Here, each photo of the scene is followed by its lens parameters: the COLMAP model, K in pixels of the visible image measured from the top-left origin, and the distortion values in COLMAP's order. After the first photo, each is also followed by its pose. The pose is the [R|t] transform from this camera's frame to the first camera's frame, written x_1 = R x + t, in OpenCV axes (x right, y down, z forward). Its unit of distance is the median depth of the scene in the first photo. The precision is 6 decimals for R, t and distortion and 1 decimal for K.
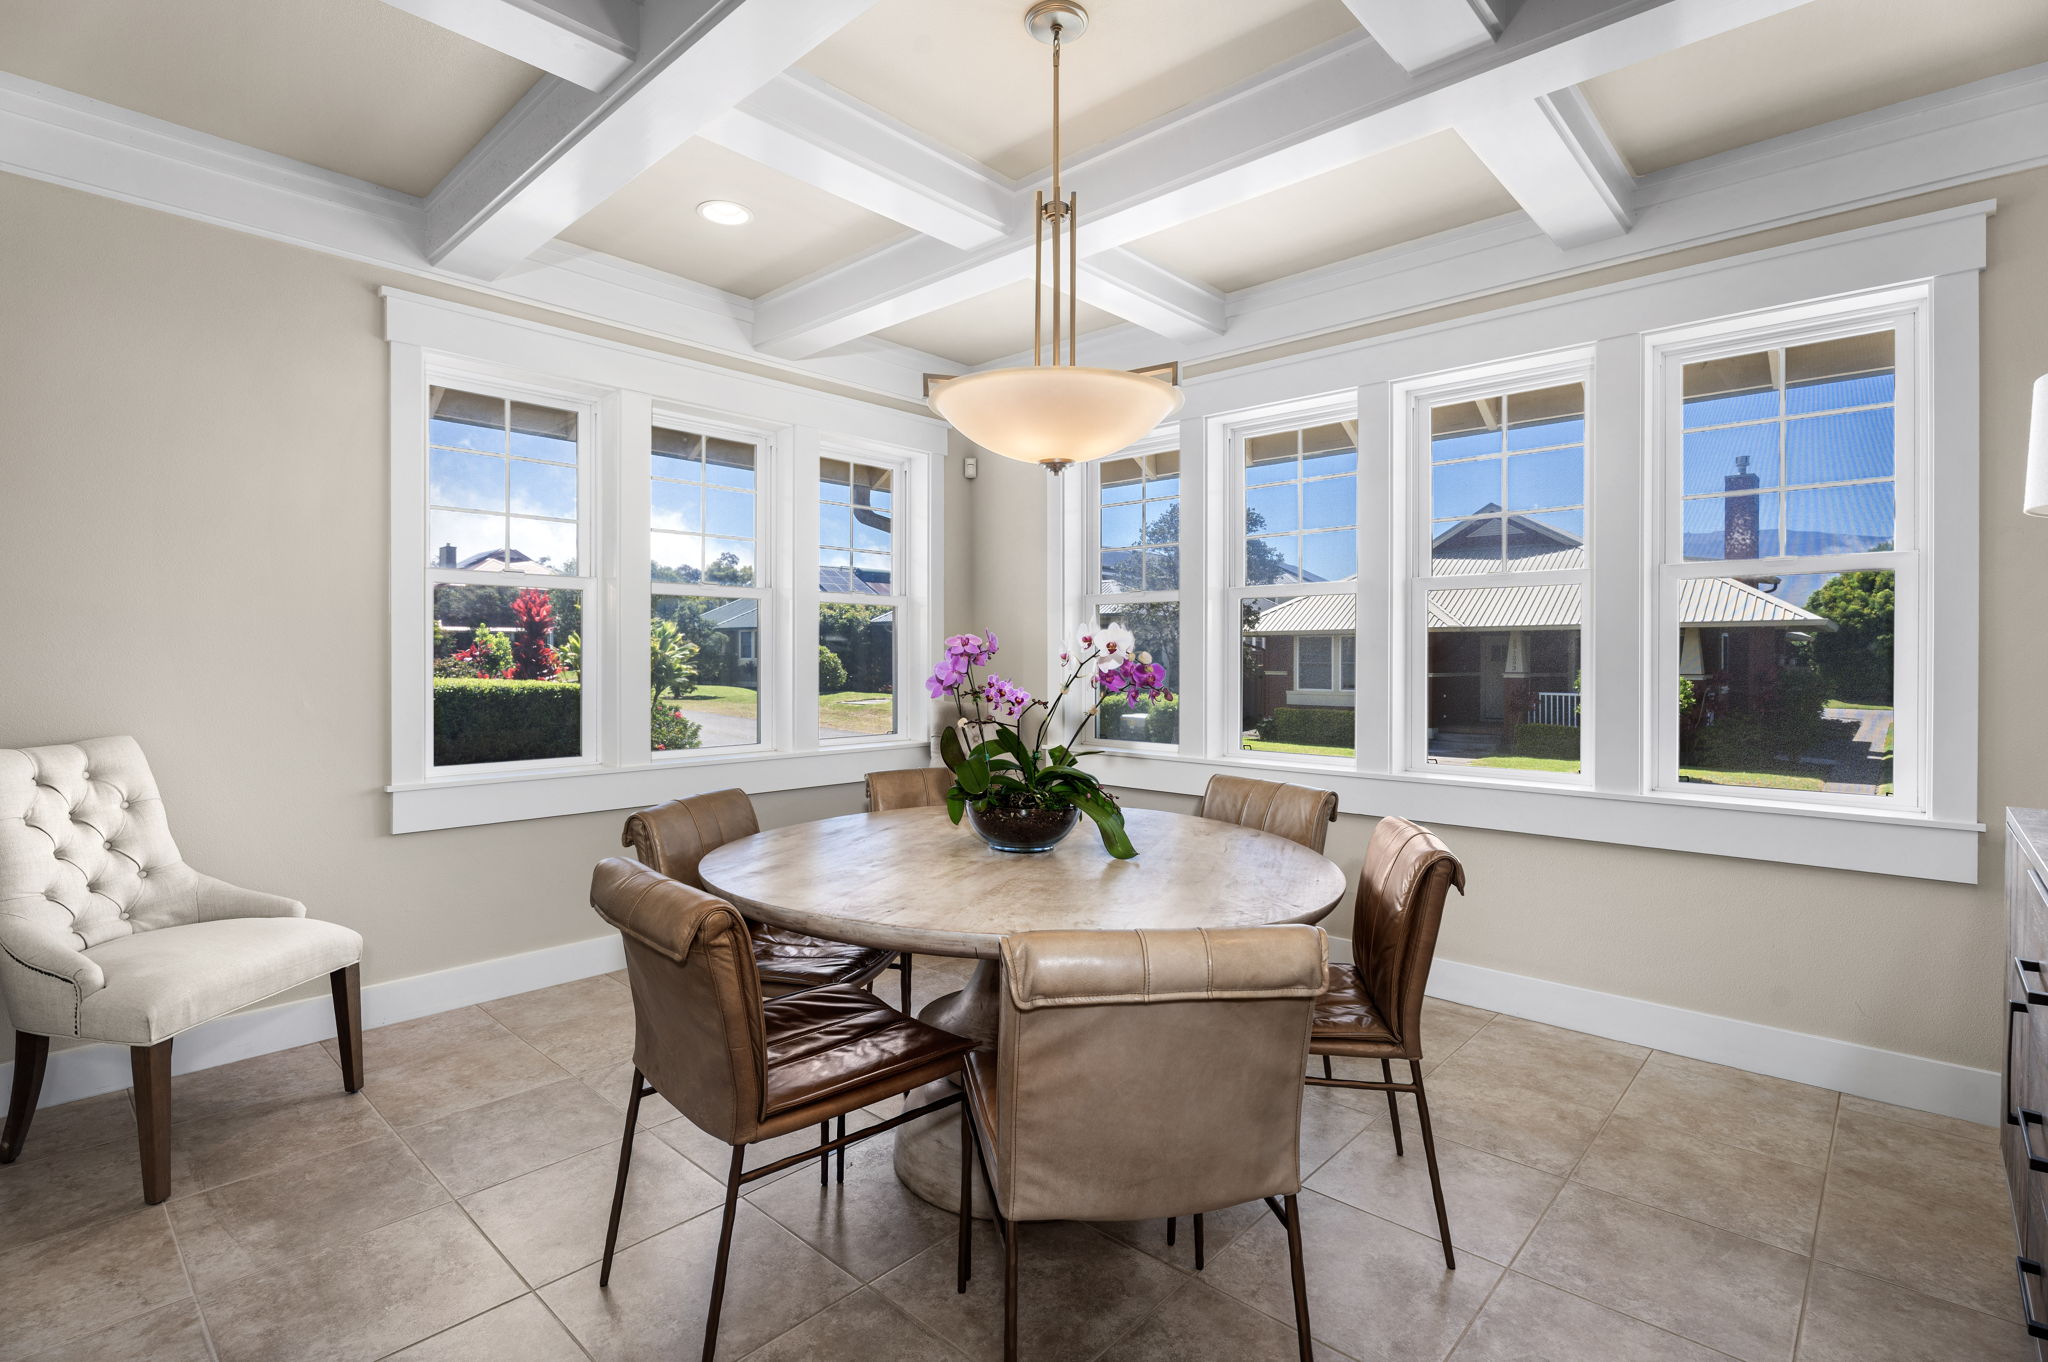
lens RADIAL K [[919.9, 0, 1023.3], [0, 919.9, 663.3], [0, 0, 1]] dist [0.001985, 0.000192]
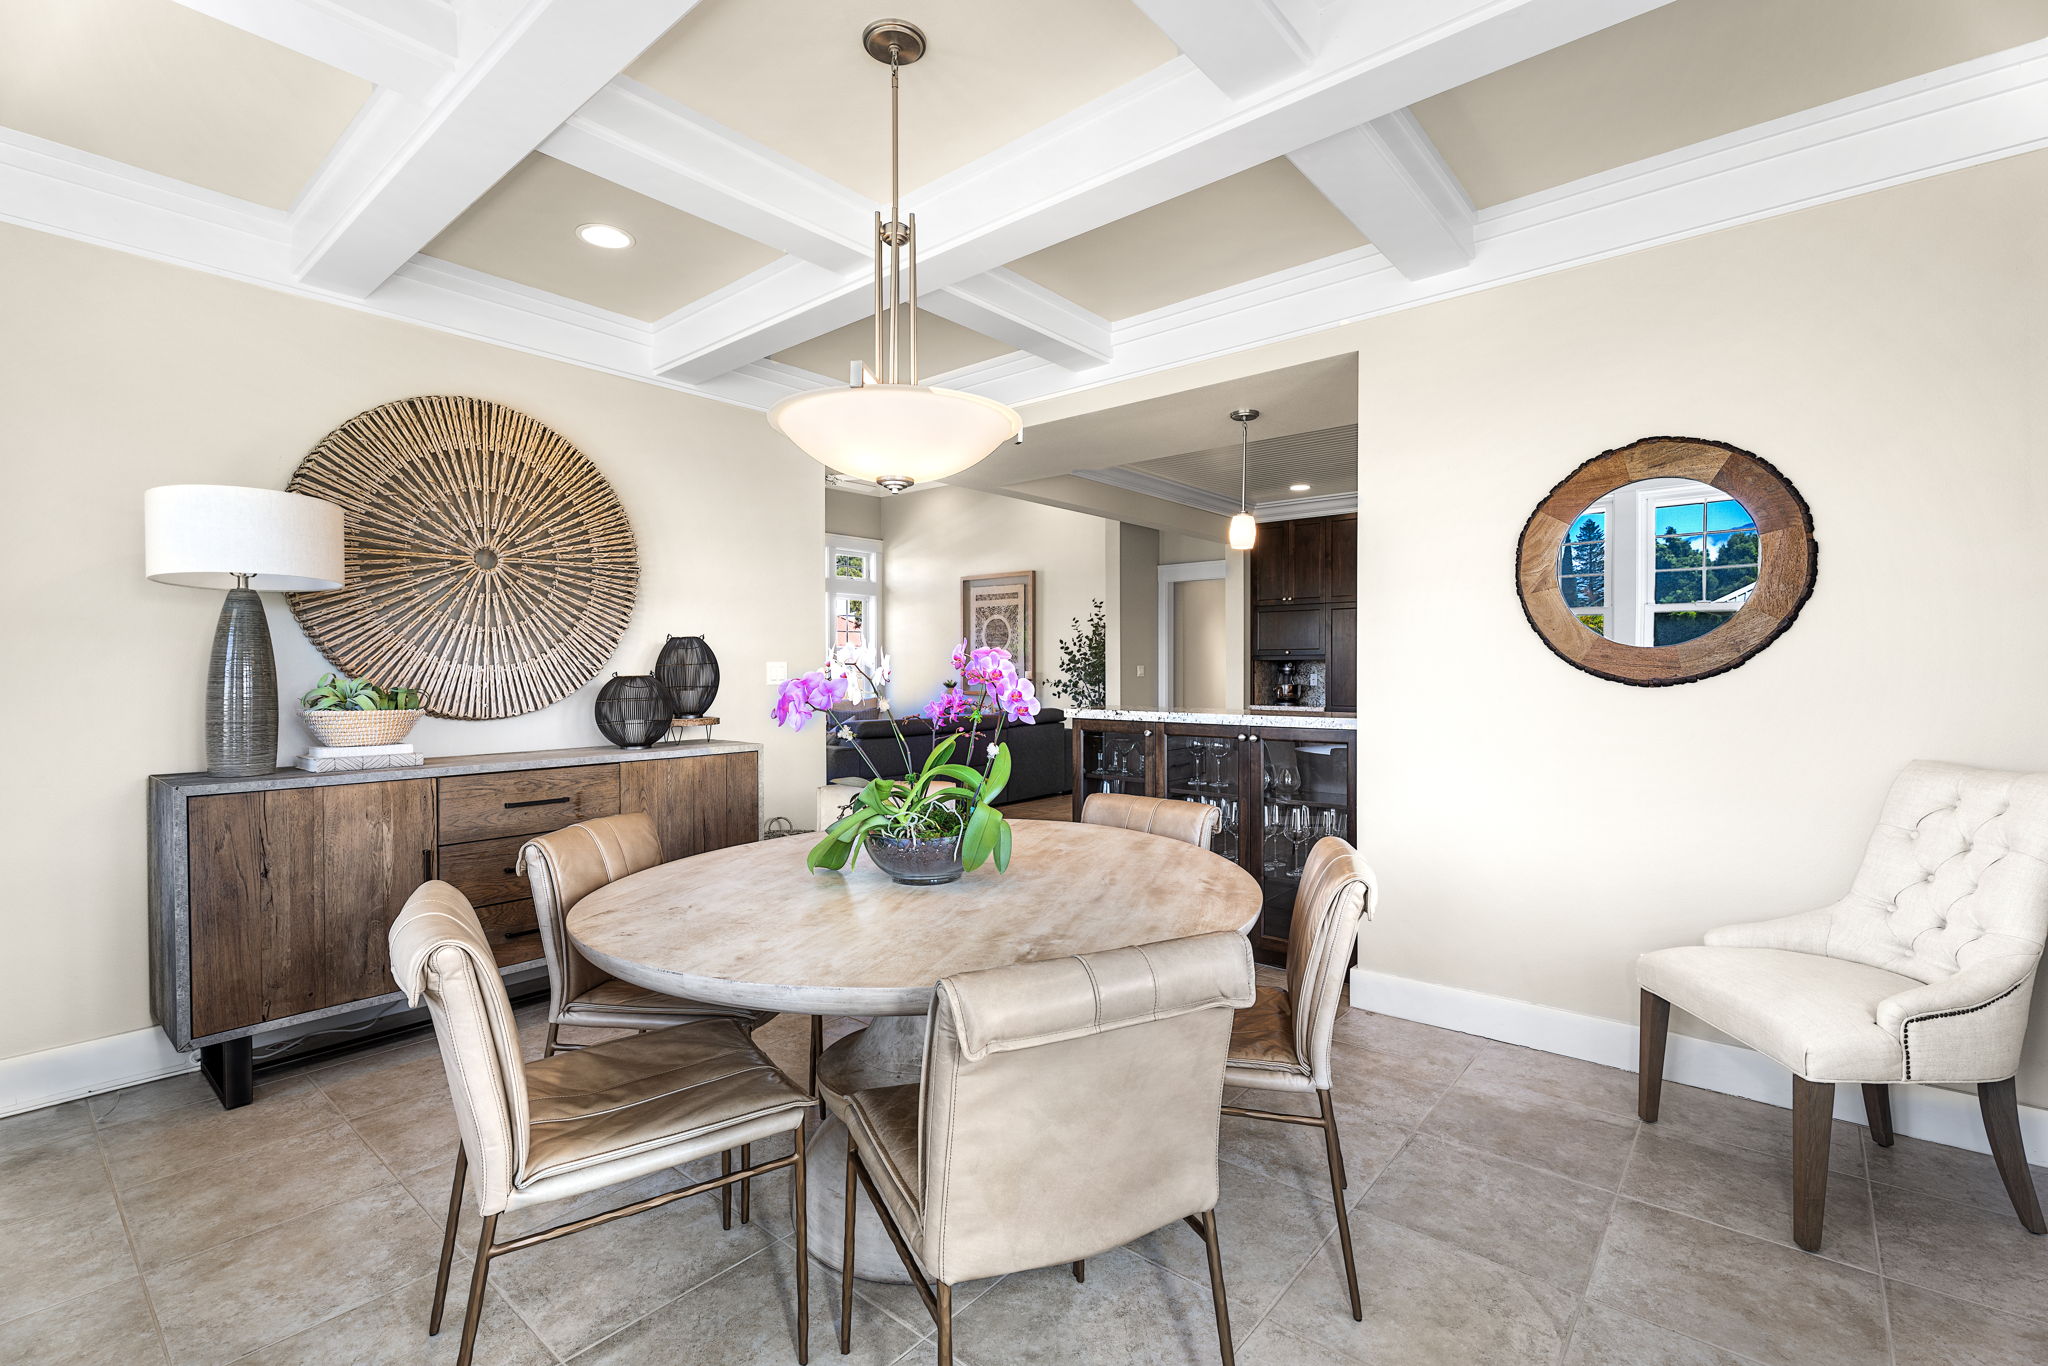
lens RADIAL K [[919.9, 0, 1023.3], [0, 919.9, 665.3], [0, 0, 1]] dist [0.001985, 0.000192]
pose [[-0.999431, 0.000125, -0.033737, -0.069818], [0.000174, 0.999999, -0.001461, -0.013485], [0.033737, -0.001466, -0.999430, 2.012278]]
